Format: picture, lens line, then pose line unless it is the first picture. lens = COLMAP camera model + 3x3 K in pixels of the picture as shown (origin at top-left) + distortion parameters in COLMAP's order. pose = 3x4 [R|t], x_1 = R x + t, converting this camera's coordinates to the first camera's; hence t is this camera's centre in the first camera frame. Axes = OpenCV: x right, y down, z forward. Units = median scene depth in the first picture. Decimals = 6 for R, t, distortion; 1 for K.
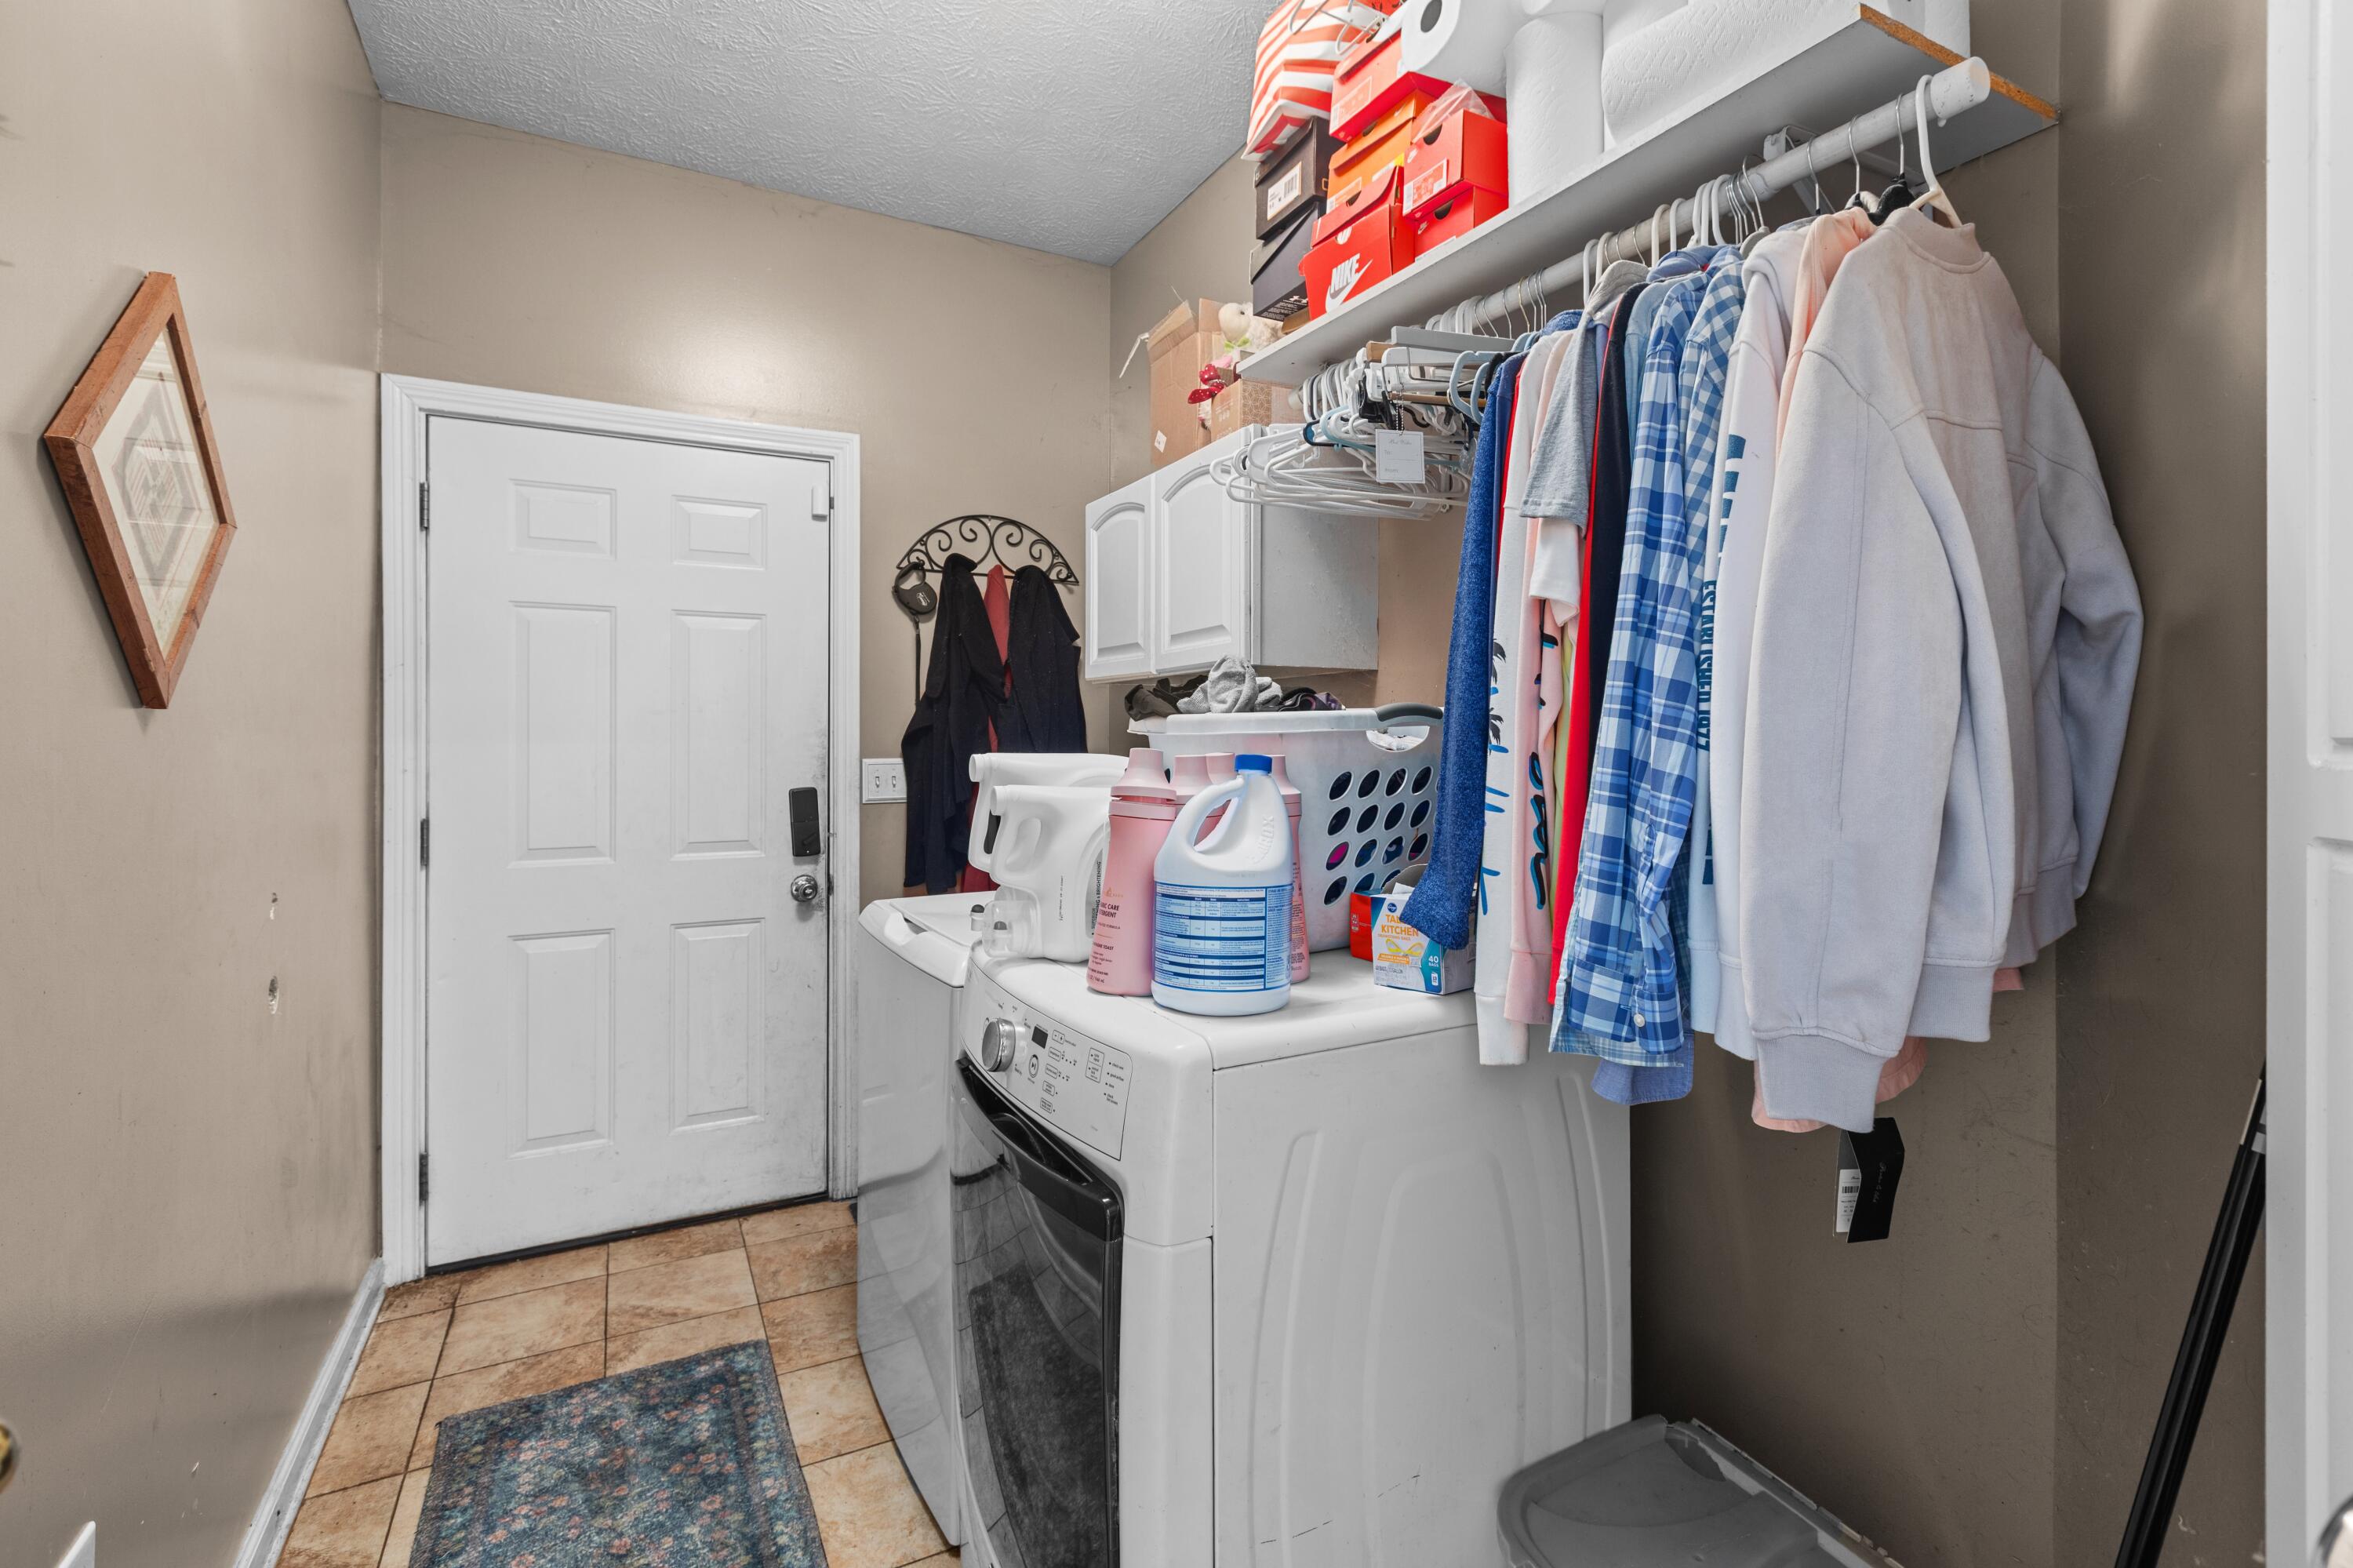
lens RADIAL K [[1065.9, 0, 1178.9], [0, 1065.9, 761.7], [0, 0, 1]] dist [0.010027, -0.000420]
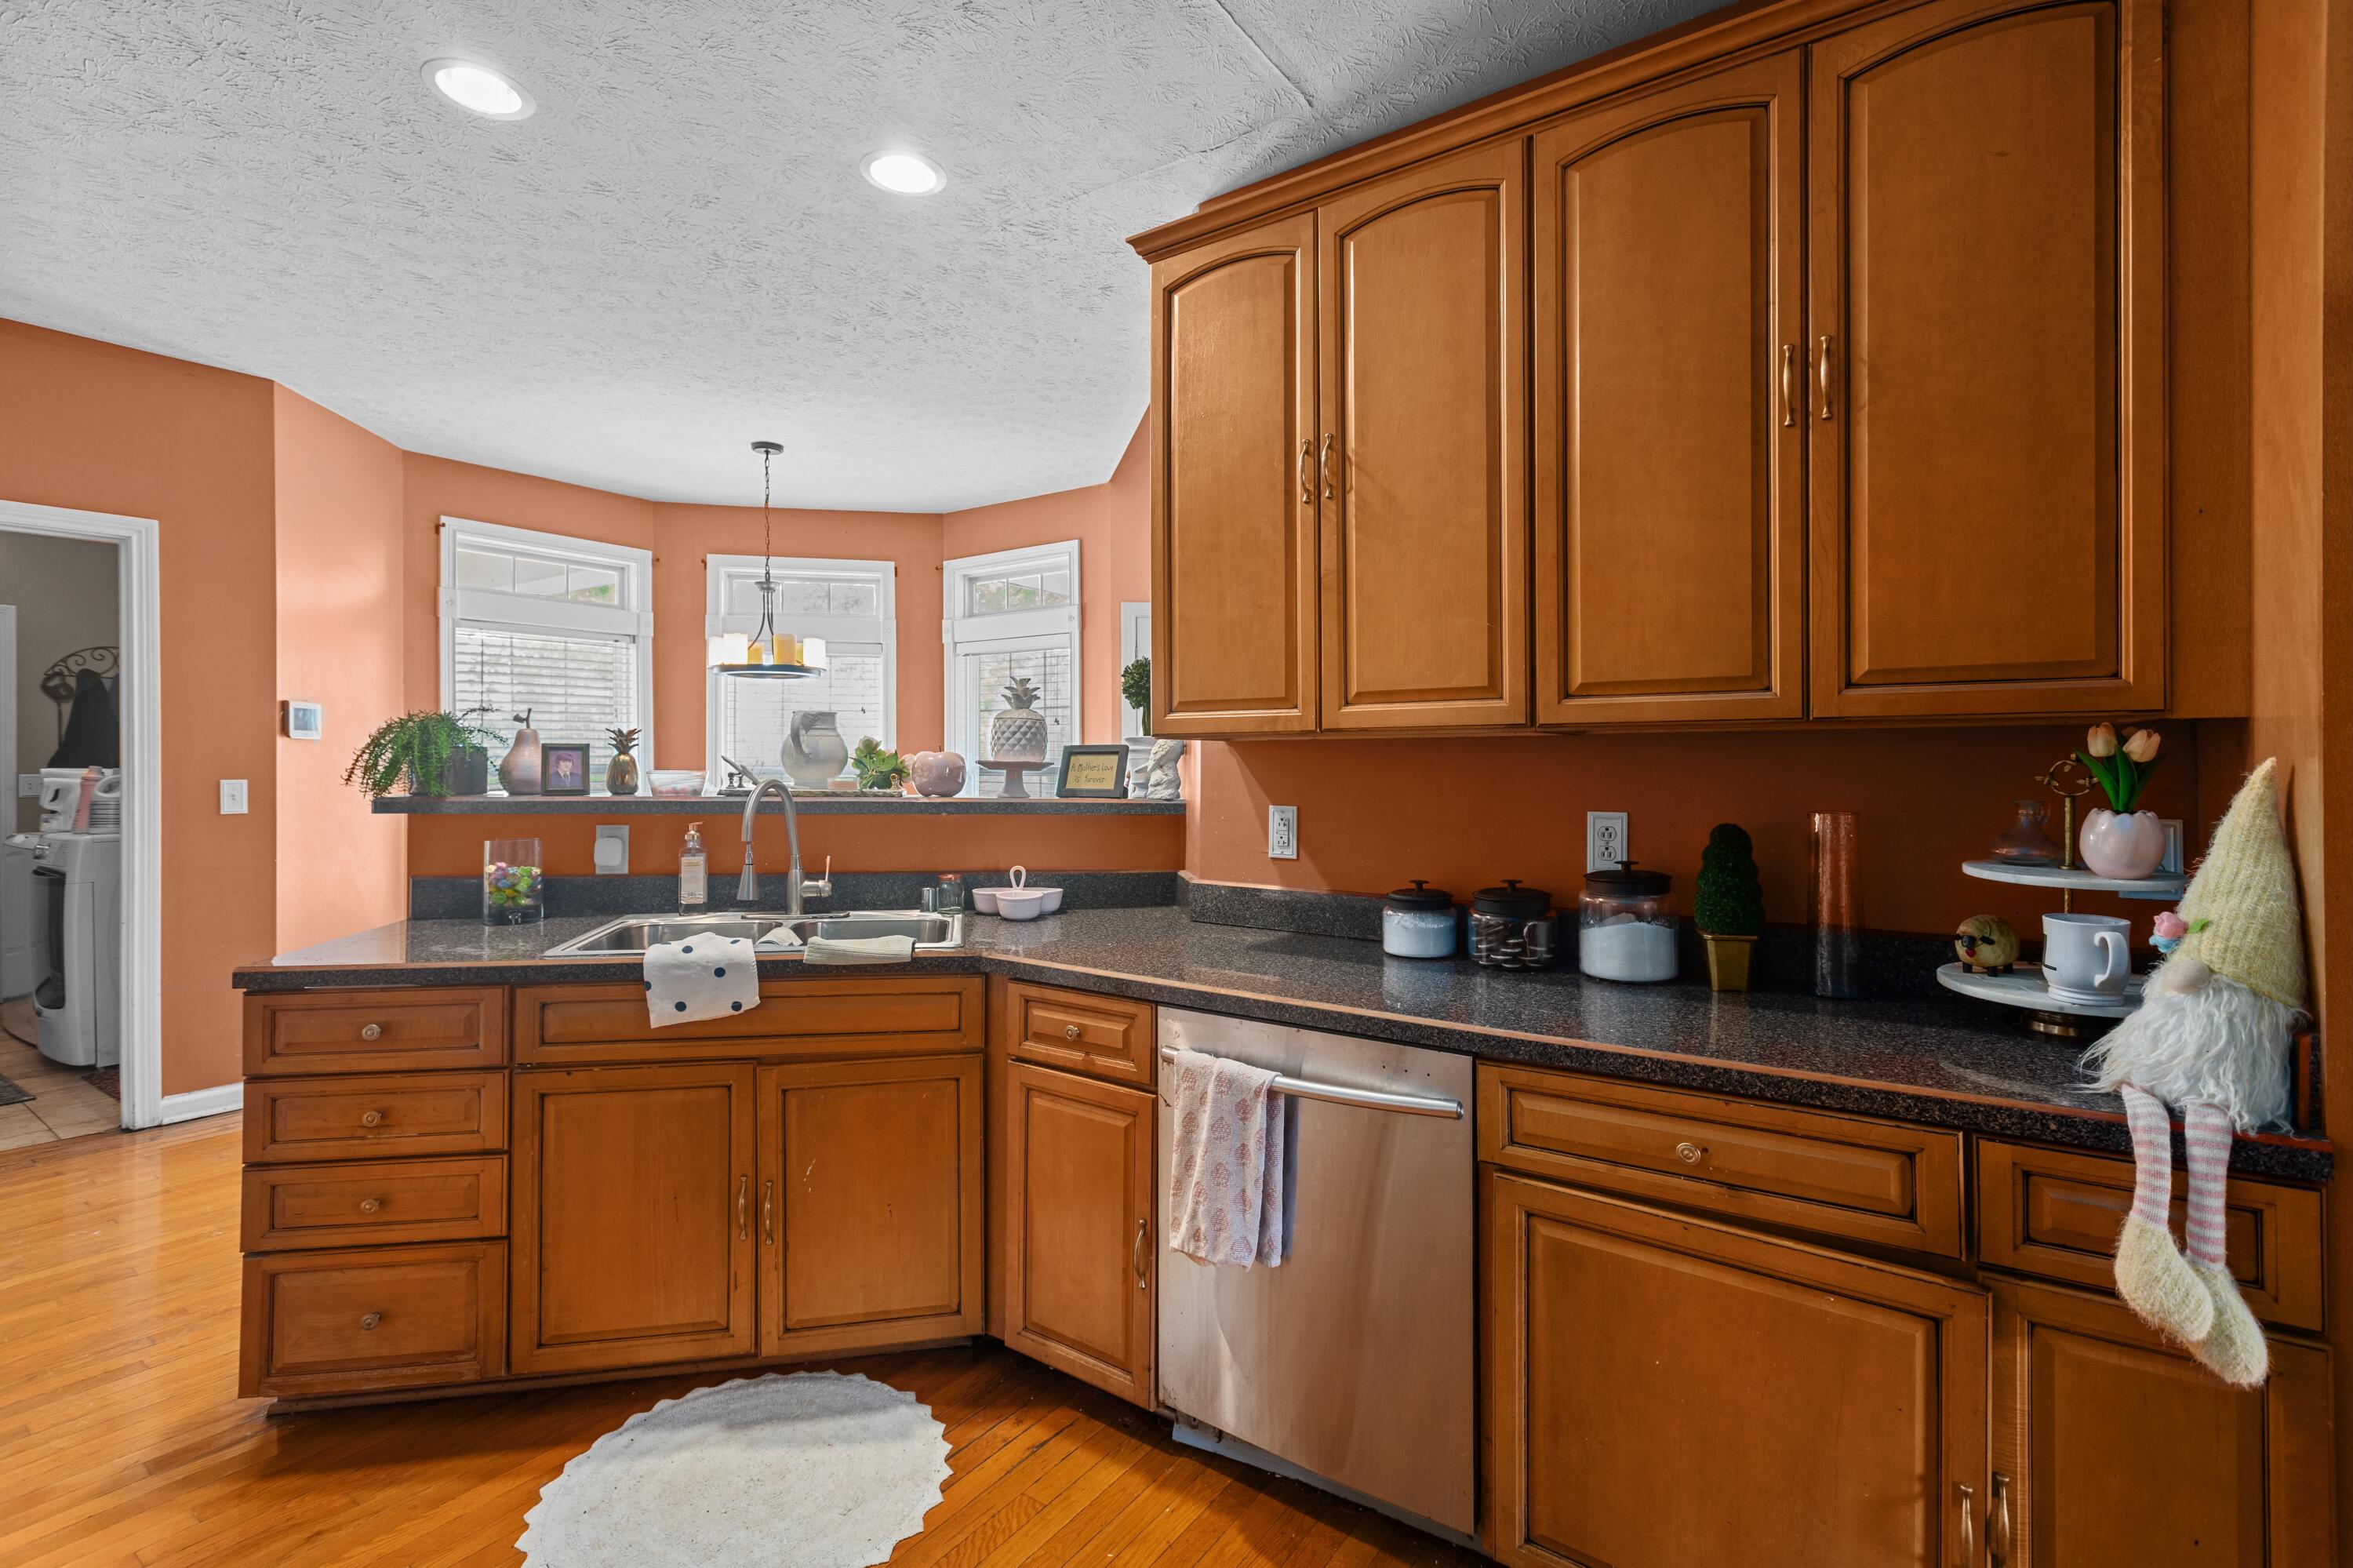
lens RADIAL K [[1065.9, 0, 1177.6], [0, 1065.9, 766.5], [0, 0, 1]] dist [0.010027, -0.000420]
pose [[0.891692, -0.008525, 0.452563, 0.666729], [0.016936, 0.999751, -0.014536, 0.044349], [-0.452326, 0.020627, 0.891614, -1.622783]]
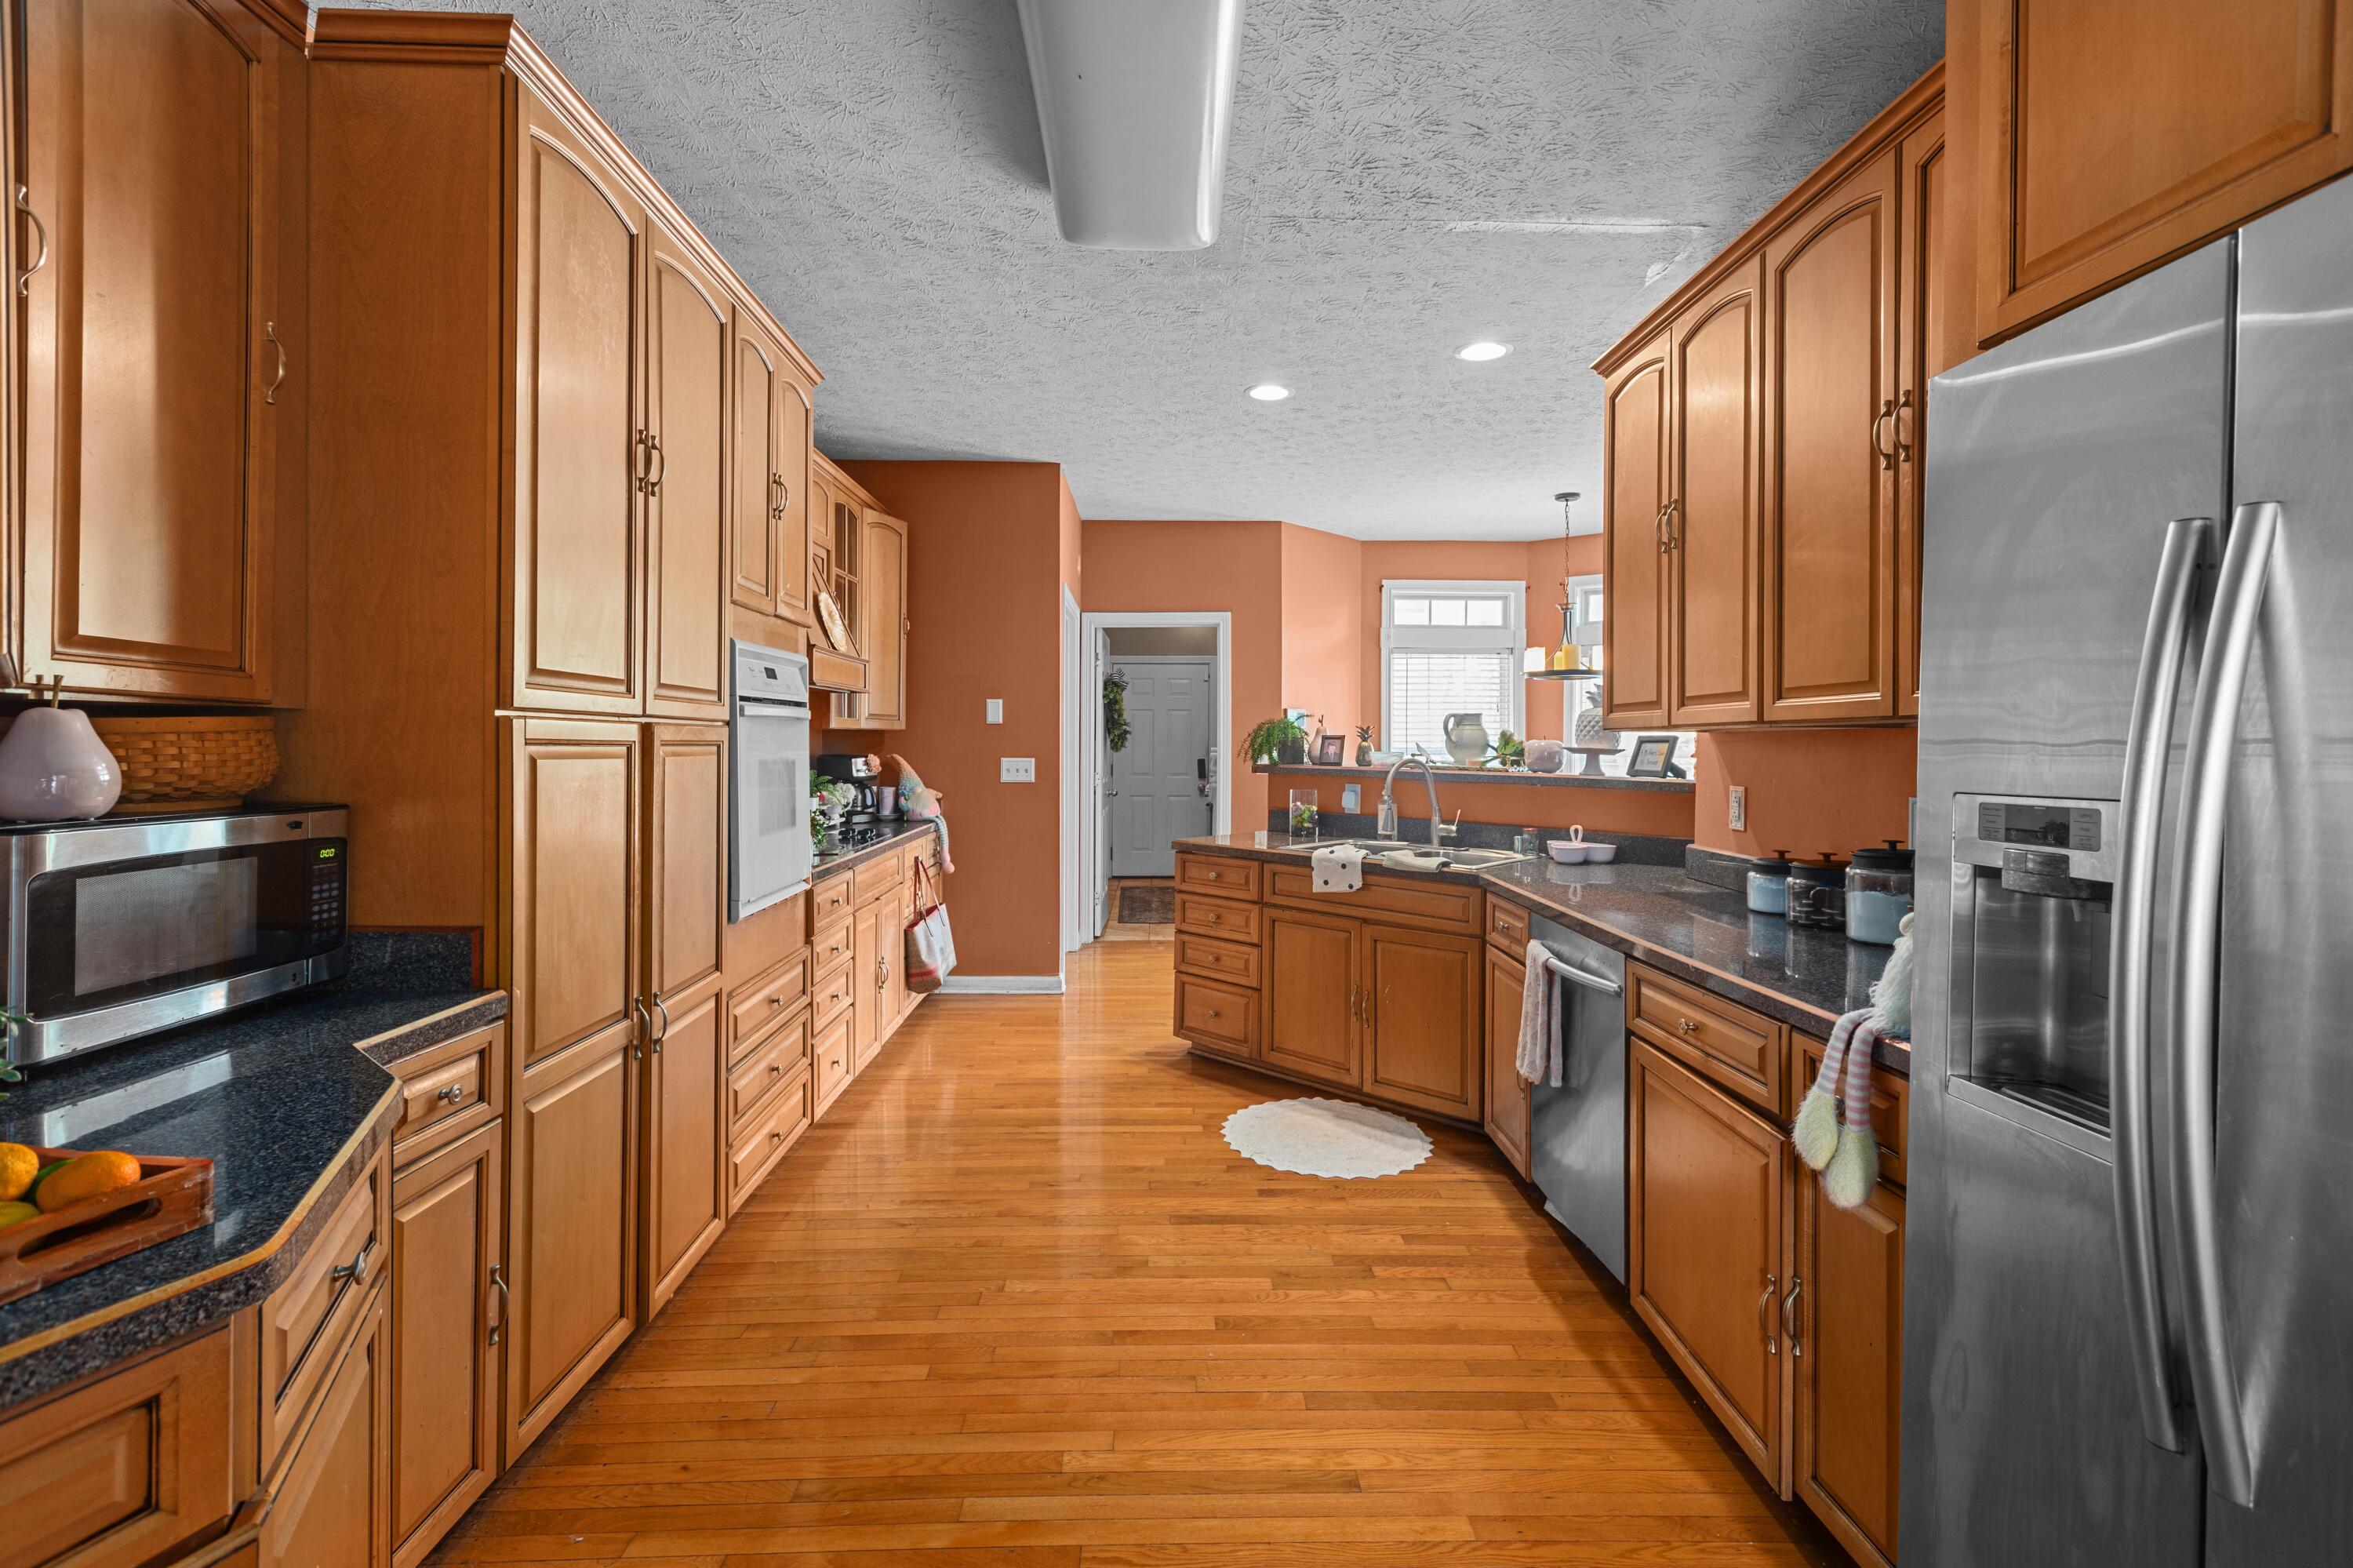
lens RADIAL K [[1065.9, 0, 1175.2], [0, 1065.9, 766.2], [0, 0, 1]] dist [0.010027, -0.000420]
pose [[0.891160, 0.007608, -0.453626, 1.412441], [-0.009815, 0.999949, -0.002512, 0.060164], [0.453584, 0.006691, 0.891188, -2.354718]]
